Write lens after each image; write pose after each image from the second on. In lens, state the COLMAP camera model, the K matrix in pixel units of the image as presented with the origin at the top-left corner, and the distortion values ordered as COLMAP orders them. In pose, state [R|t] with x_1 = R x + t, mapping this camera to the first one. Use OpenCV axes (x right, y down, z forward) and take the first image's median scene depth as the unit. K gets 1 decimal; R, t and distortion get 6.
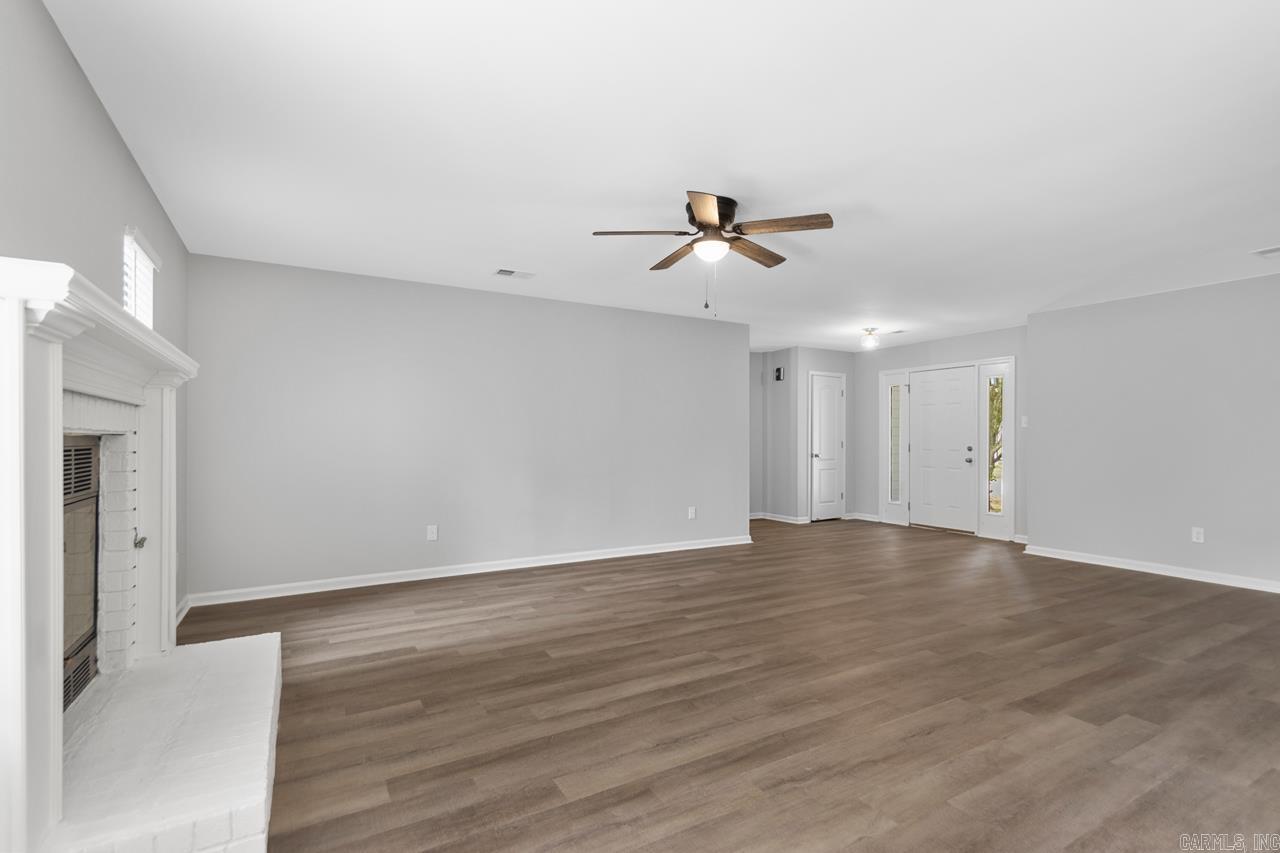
lens RADIAL K [[601.6, 0, 650.1], [0, 601.6, 440.4], [0, 0, 1]] dist [0.000868, 0.000046]
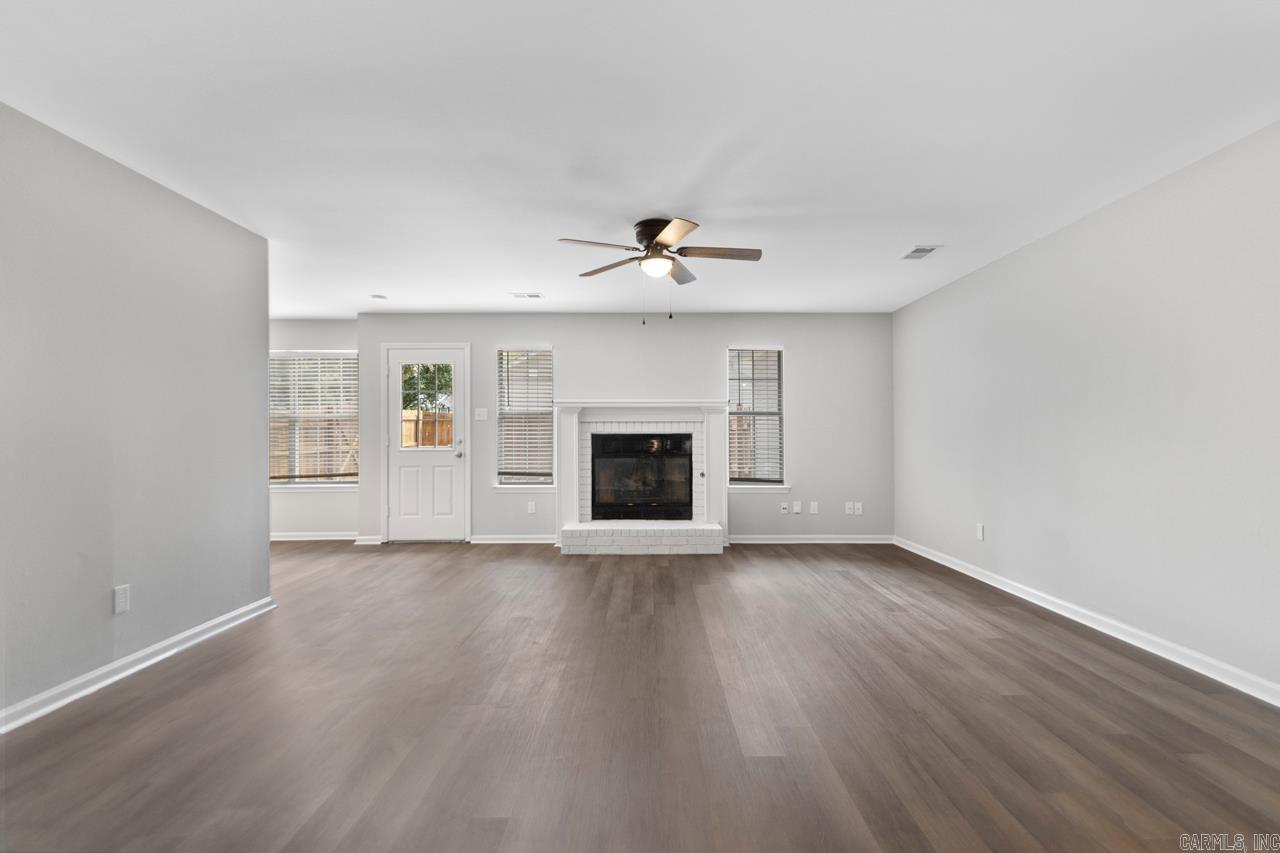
lens RADIAL K [[598.9, 0, 646.9], [0, 598.9, 430.8], [0, 0, 1]] dist [-0.002813, -0.000011]
pose [[-0.501637, -0.005952, -0.865058, 0.711914], [0.000779, 0.999973, -0.007332, 0.001527], [0.865078, -0.004352, -0.501619, 1.014346]]
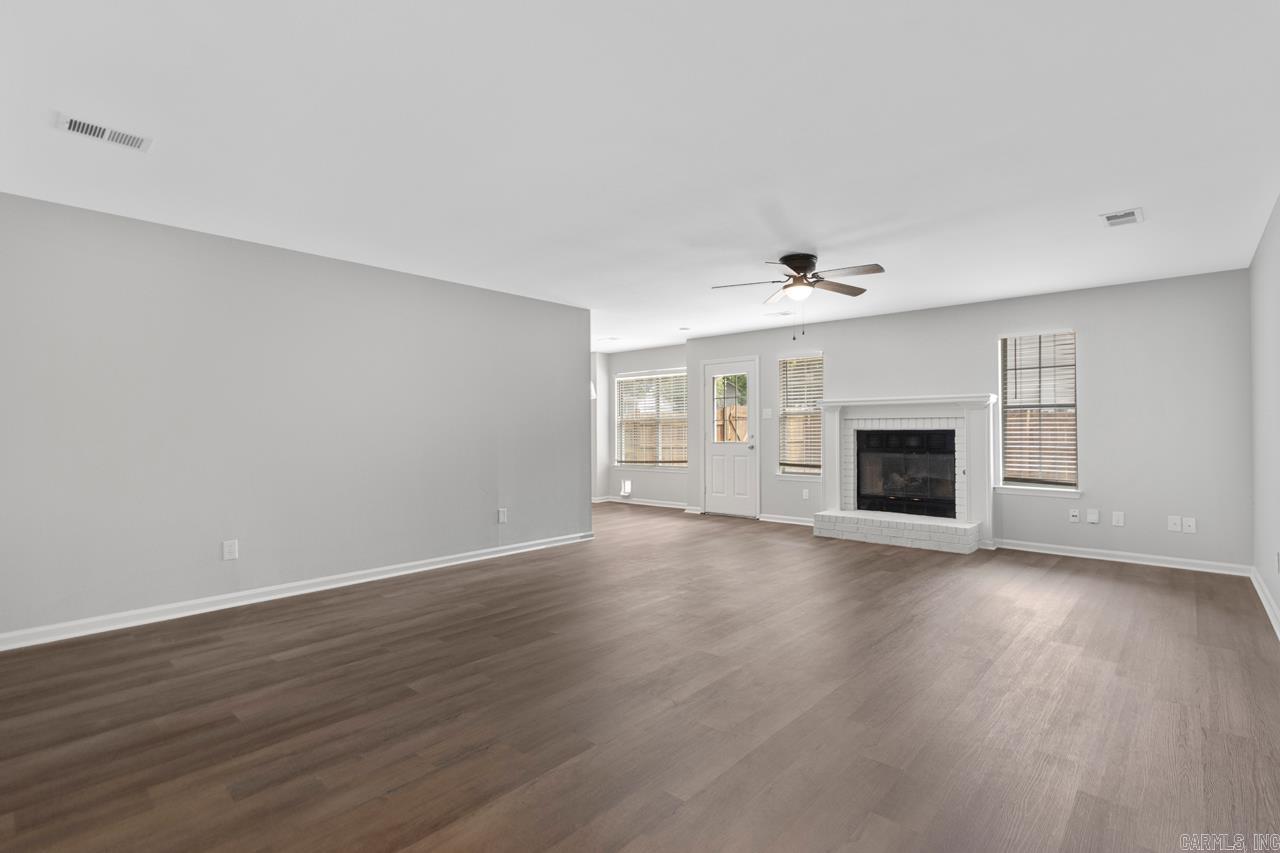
lens RADIAL K [[597.1, 0, 640.0], [0, 597.1, 426.5], [0, 0, 1]] dist [0.000530, 0.000111]
pose [[-0.953572, -0.001263, -0.301161, 0.559479], [0.000973, 0.999973, -0.007273, -0.000123], [0.301162, -0.007229, -0.953546, 1.431368]]
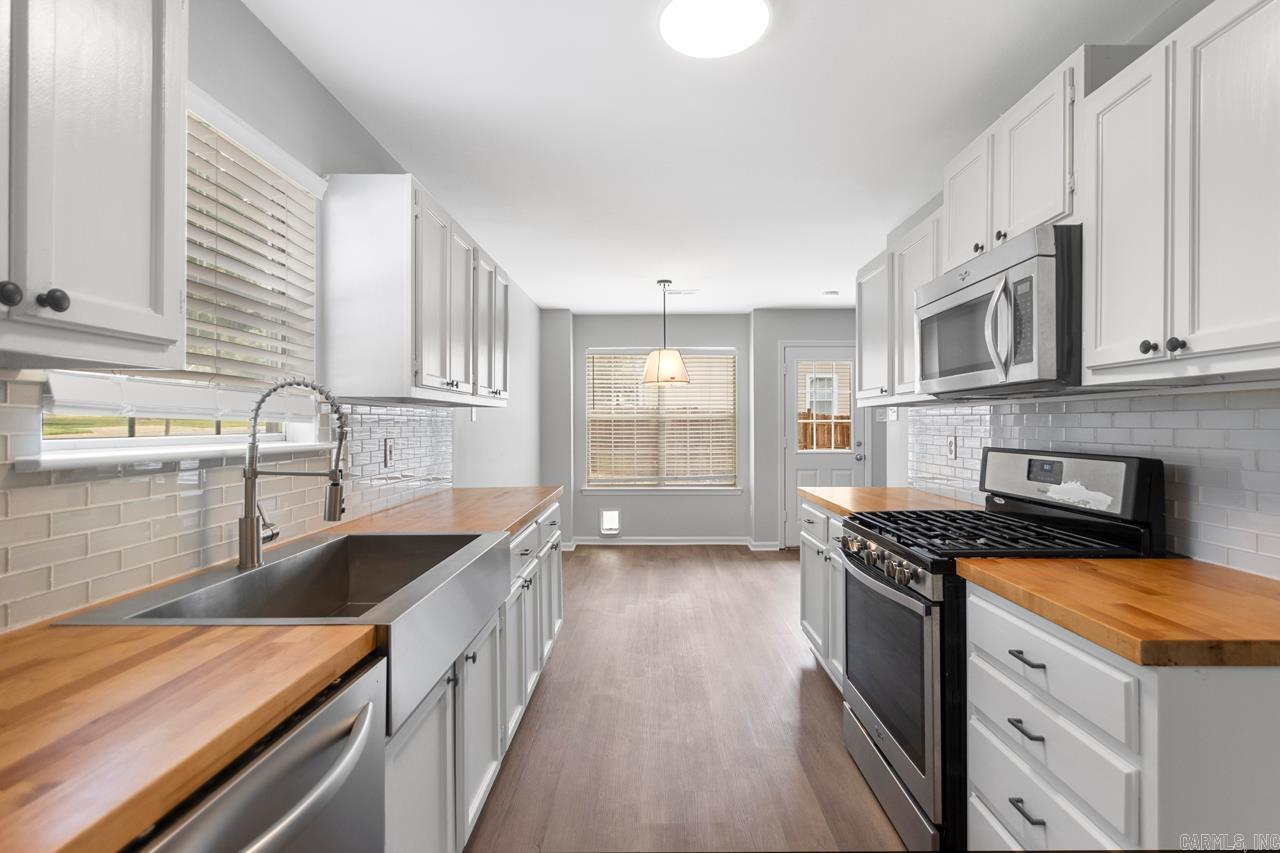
lens RADIAL K [[607.5, 0, 640.0], [0, 607.5, 426.5], [0, 0, 1]] dist [0.000202, 0.000001]
pose [[-0.519255, 0.003141, -0.854614, 1.100050], [-0.000816, 0.999991, 0.004171, -0.025670], [0.854619, 0.002863, -0.519248, 0.292733]]
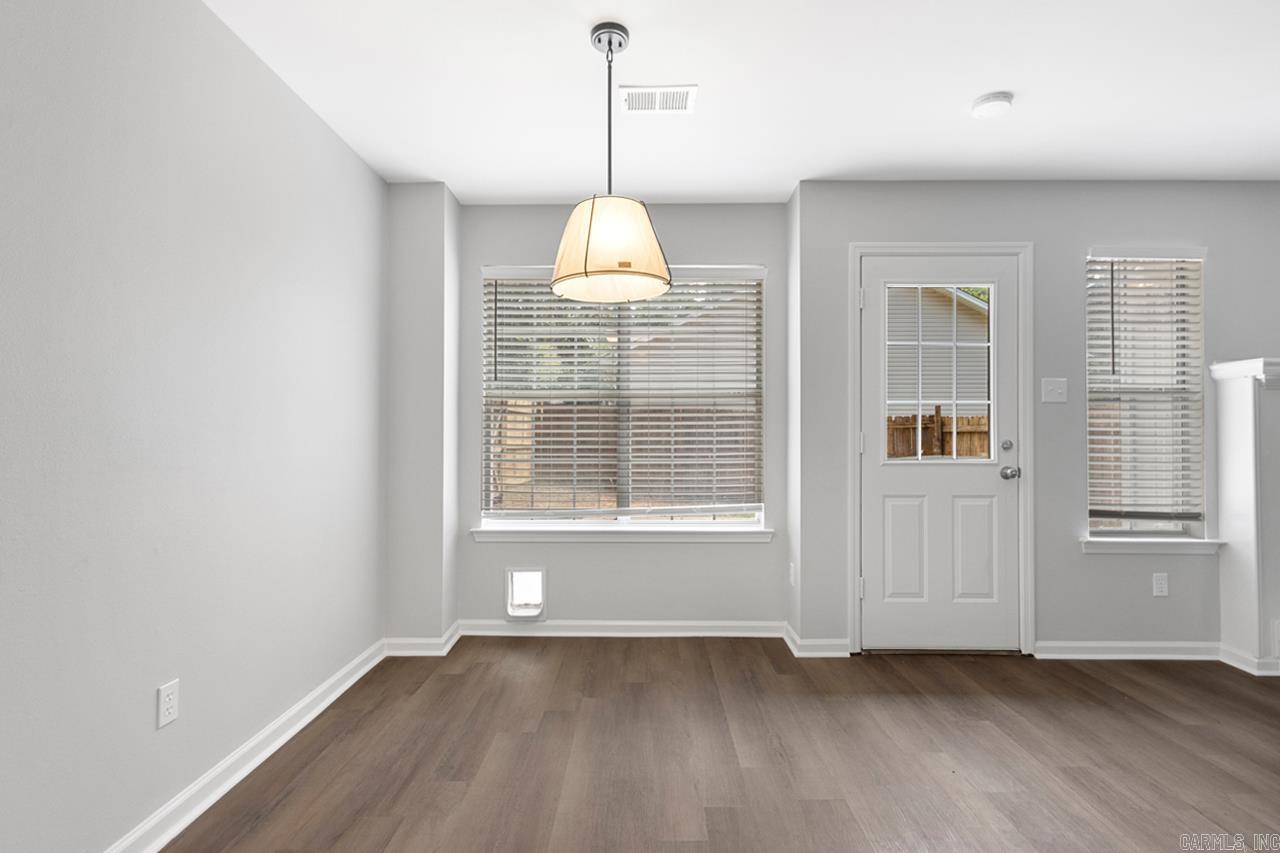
lens RADIAL K [[600.8, 0, 639.1], [0, 600.8, 431.0], [0, 0, 1]] dist [0.033842, 0.000068]
pose [[-0.508306, -0.012437, -0.861087, 0.546345], [-0.004693, 0.999921, -0.011672, 0.008145], [0.861164, -0.001892, -0.508324, 0.023249]]
